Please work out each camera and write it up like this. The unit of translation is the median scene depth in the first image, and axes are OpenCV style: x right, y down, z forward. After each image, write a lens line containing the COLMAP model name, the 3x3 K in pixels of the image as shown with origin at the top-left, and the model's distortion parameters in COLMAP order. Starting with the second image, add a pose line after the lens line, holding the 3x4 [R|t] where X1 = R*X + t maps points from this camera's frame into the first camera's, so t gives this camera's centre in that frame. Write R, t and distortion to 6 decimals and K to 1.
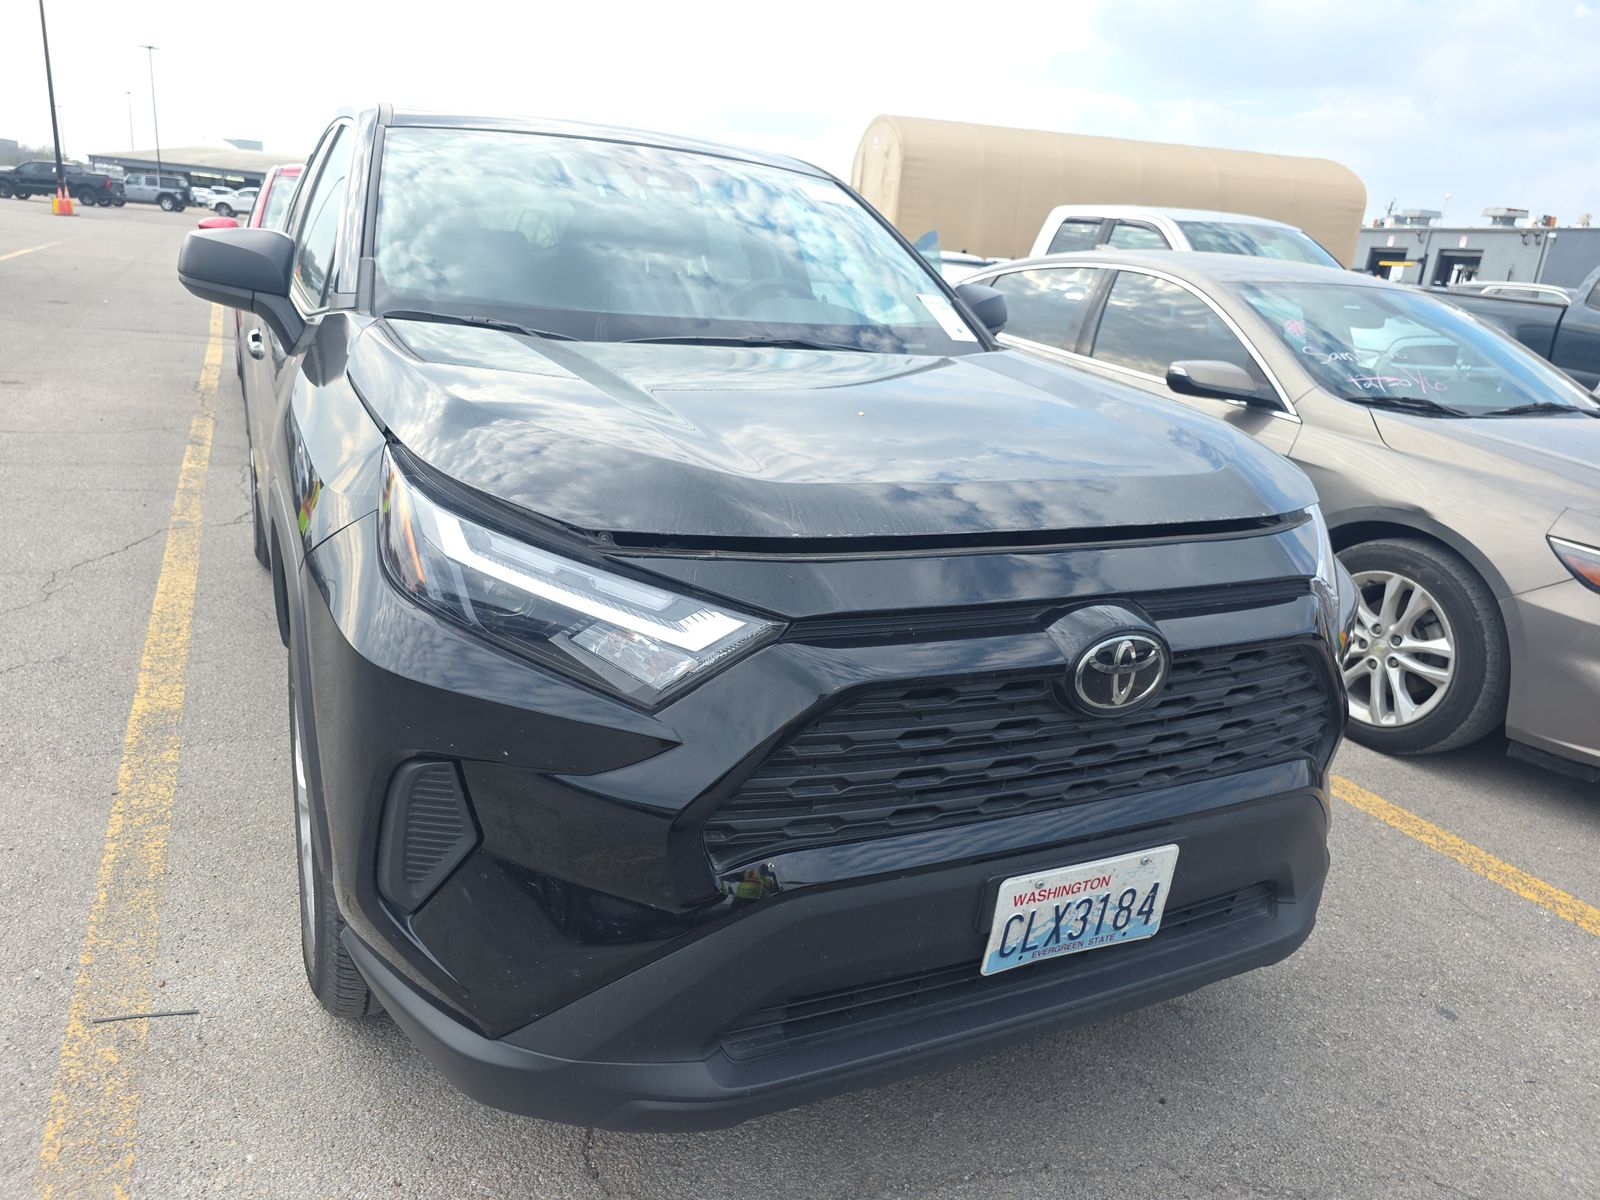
lens RADIAL K [[1135.7, 0, 800.0], [0, 1135.7, 600.0], [0, 0, 1]] dist [0.033231, -0.035770]
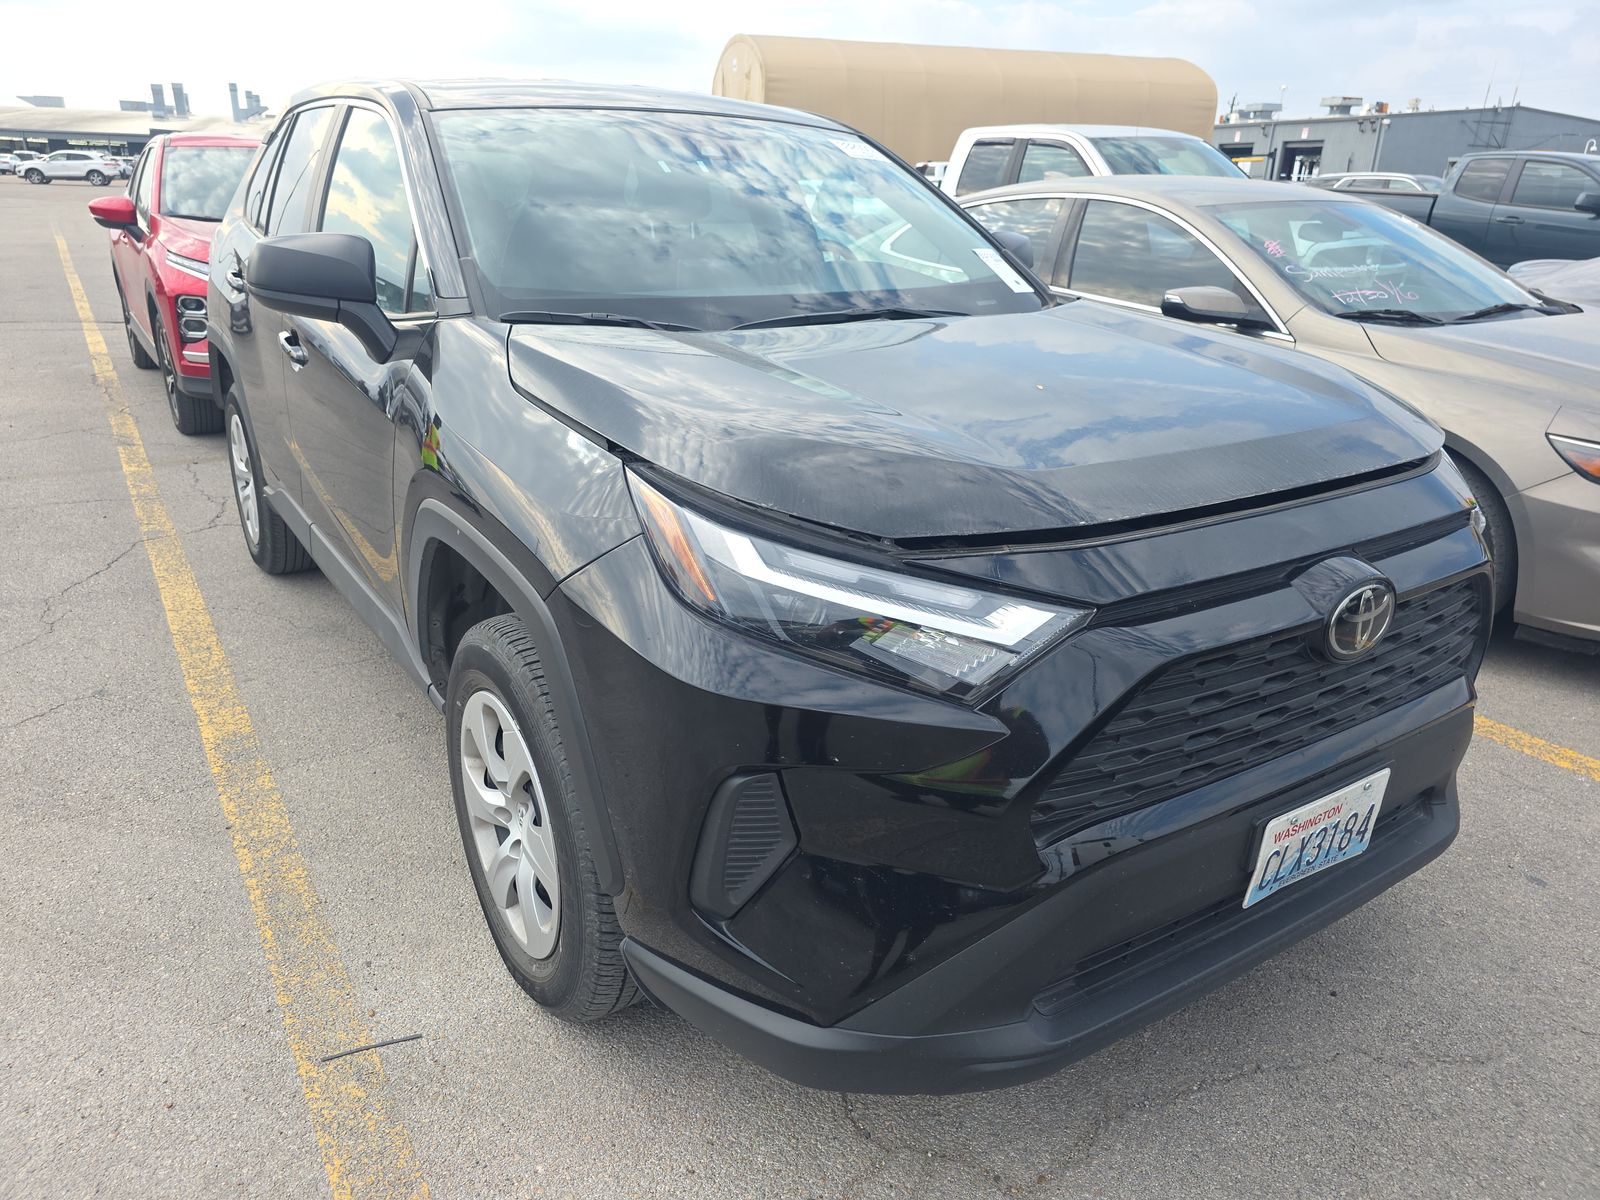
lens RADIAL K [[1132.9, 0, 800.0], [0, 1132.9, 607.4], [0, 0, 1]] dist [0.035963, -0.038640]
pose [[0.989810, -0.100251, 0.101120, -0.237140], [0.093259, 0.993059, 0.071664, -0.050489], [-0.107603, -0.061504, 0.992290, -0.008239]]
